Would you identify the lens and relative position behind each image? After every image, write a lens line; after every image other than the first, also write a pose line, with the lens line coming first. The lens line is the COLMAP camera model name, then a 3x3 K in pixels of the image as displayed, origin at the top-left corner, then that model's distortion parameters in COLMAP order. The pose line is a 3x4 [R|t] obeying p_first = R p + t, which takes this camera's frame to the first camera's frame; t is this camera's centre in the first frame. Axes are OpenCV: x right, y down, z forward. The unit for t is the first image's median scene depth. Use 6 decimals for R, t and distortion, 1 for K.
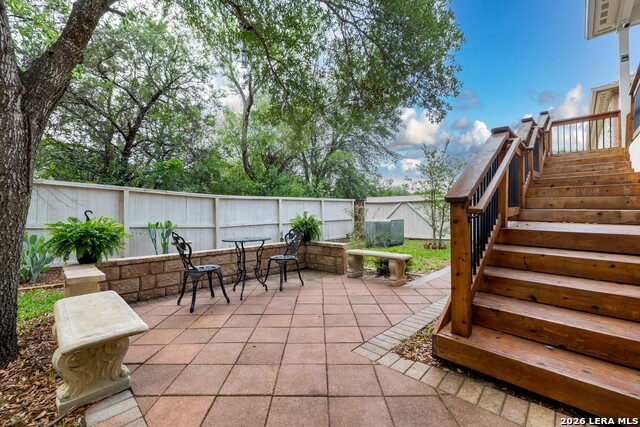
lens RADIAL K [[281.9, 0, 318.3], [0, 281.9, 210.9], [0, 0, 1]] dist [-0.000655, 0.000326]
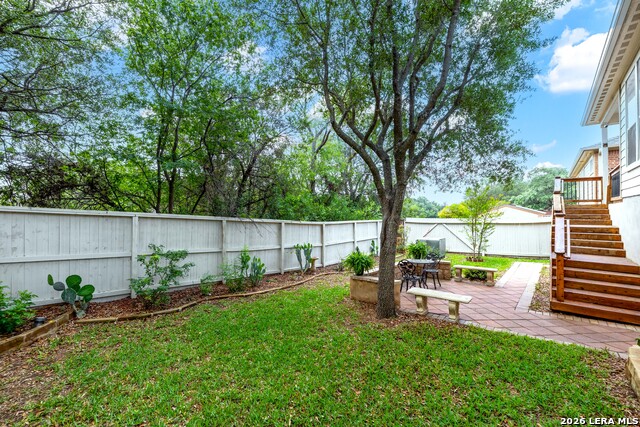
lens RADIAL K [[281.9, 0, 321.7], [0, 281.9, 215.2], [0, 0, 1]] dist [-0.000655, 0.000326]
pose [[0.998029, 0.008510, 0.062172, -0.811818], [-0.008377, 0.999962, -0.002409, -0.155102], [-0.062190, 0.001883, 0.998063, -0.656100]]
